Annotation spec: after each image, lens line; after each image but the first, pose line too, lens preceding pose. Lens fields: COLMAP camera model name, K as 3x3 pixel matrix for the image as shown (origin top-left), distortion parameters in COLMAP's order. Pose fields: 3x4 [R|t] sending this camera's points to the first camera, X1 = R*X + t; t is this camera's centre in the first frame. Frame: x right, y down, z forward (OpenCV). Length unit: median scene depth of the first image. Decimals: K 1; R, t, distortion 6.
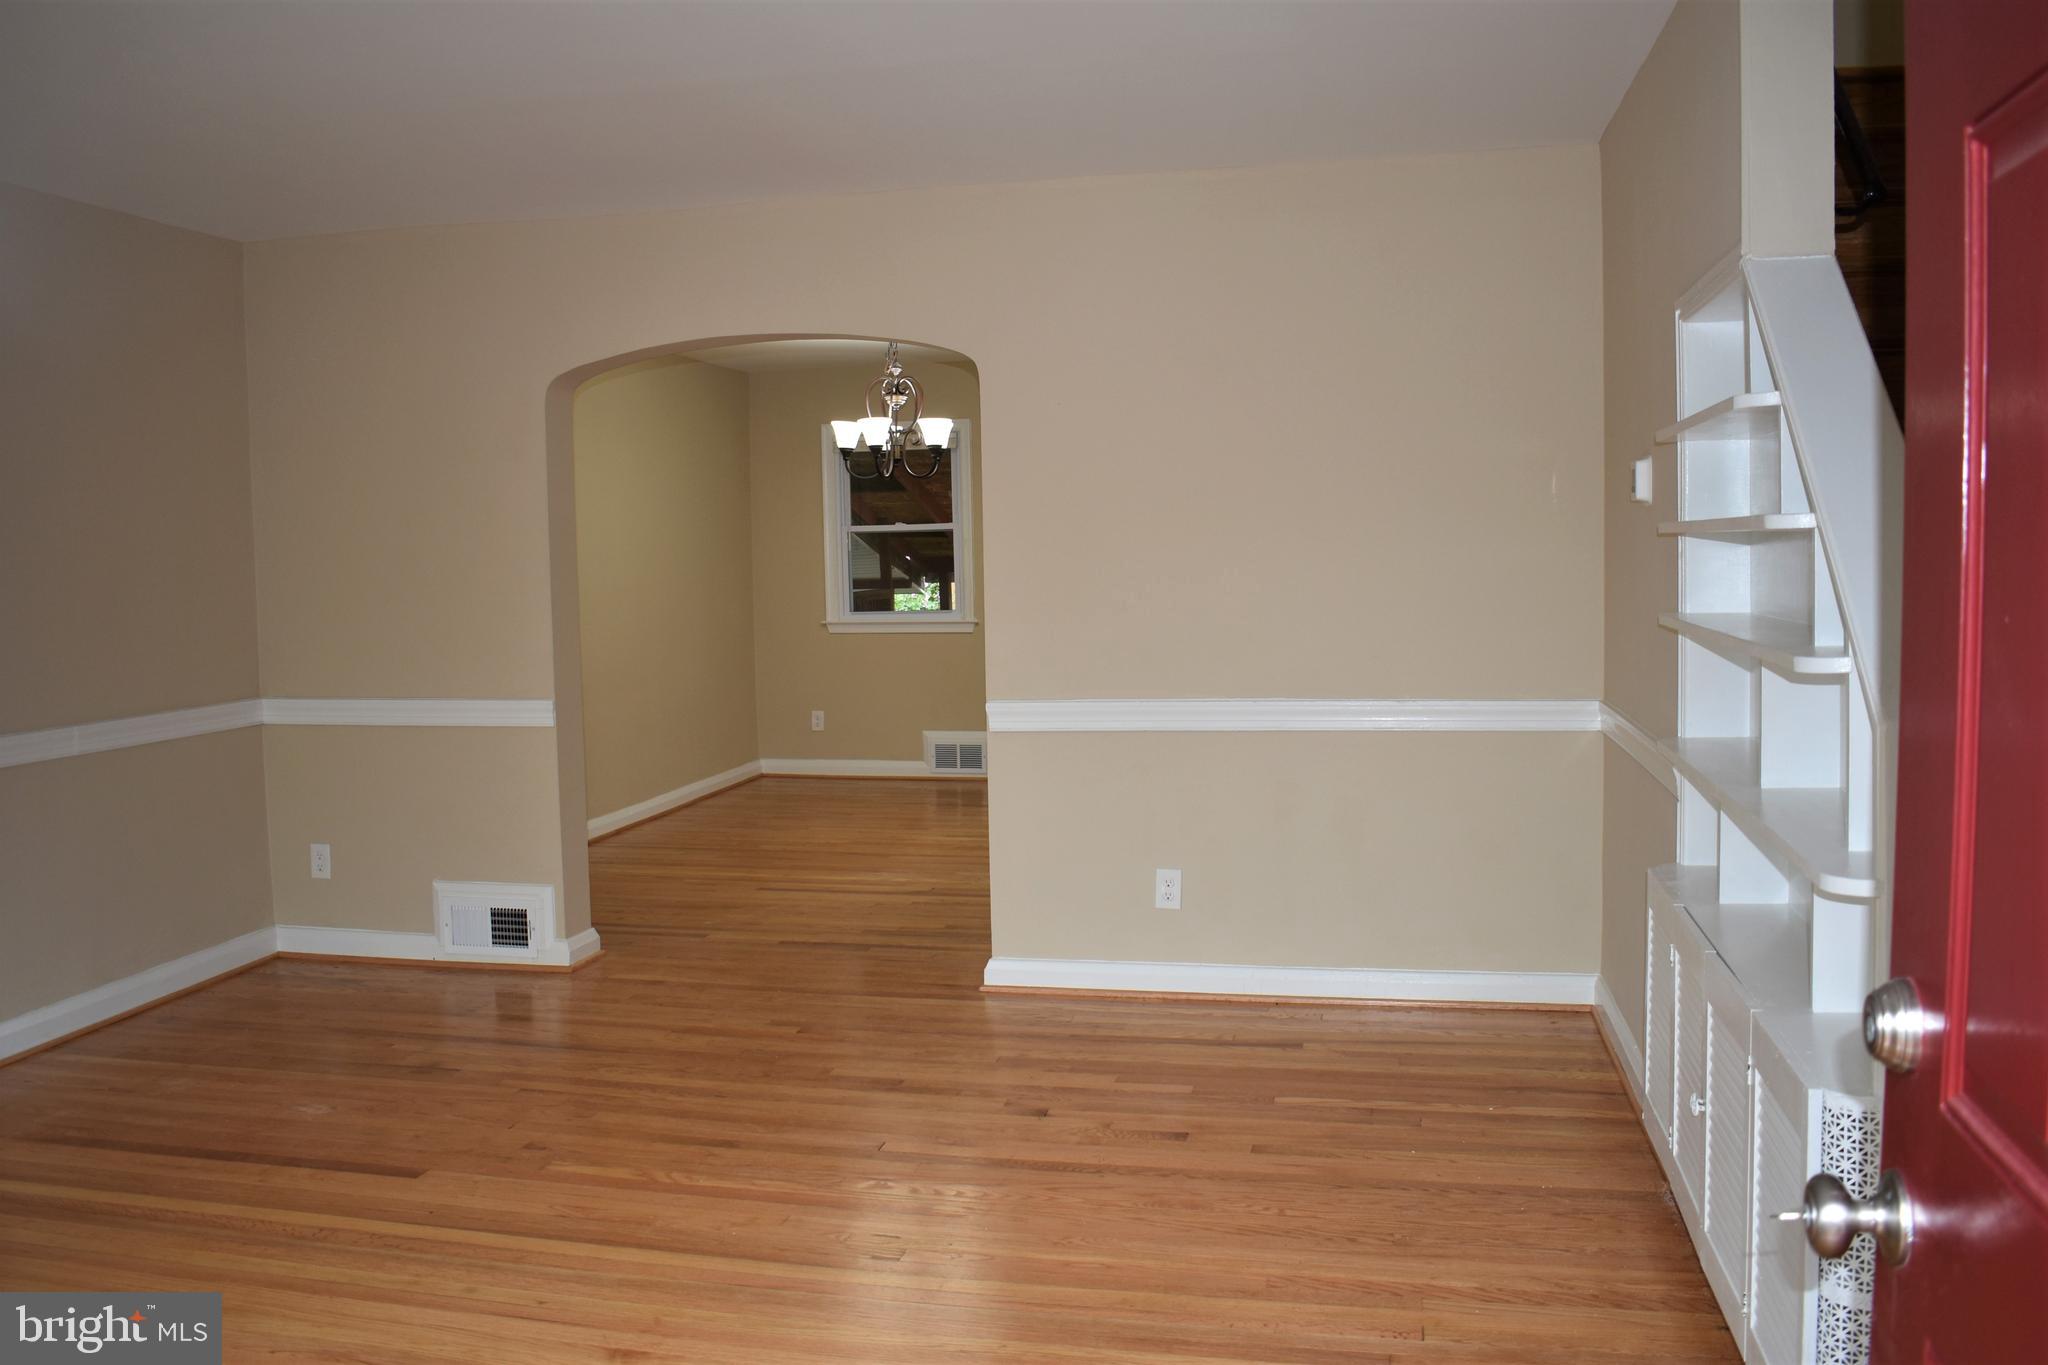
lens RADIAL K [[1582.9, 0, 1024.0], [0, 1582.9, 682.5], [0, 0, 1]] dist [-0.099126, 0.020942]
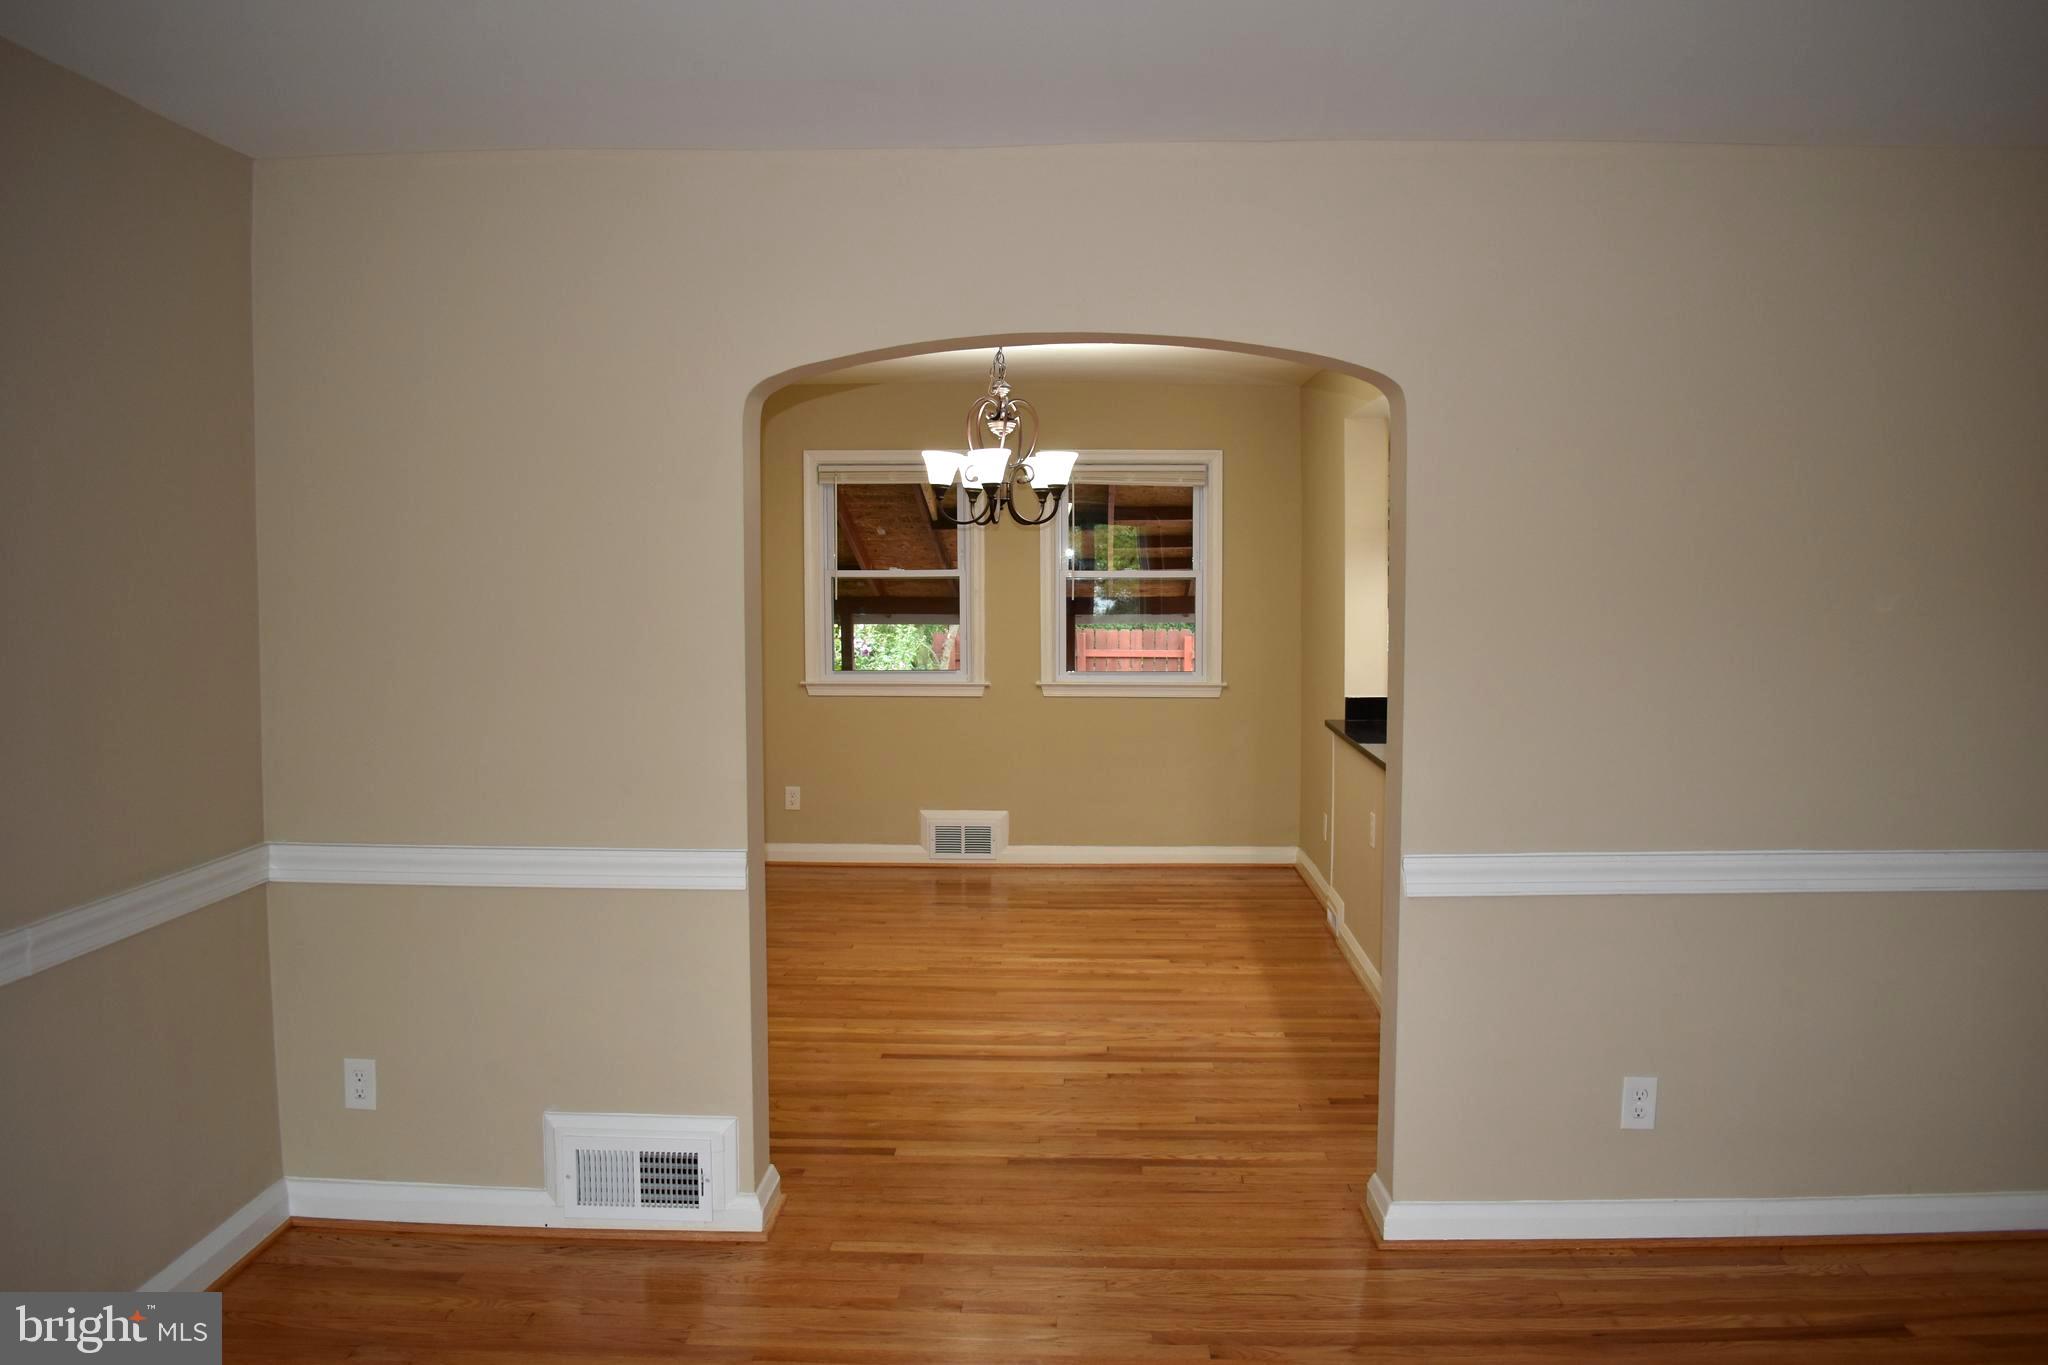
lens RADIAL K [[1544.6, 0, 1023.4], [0, 1544.6, 690.5], [0, 0, 1]] dist [-0.083463, 0.001540]
pose [[0.984629, 0.005251, 0.174578, -0.283568], [-0.004048, 0.999966, -0.007246, -0.052088], [-0.174610, 0.006428, 0.984617, 0.298694]]
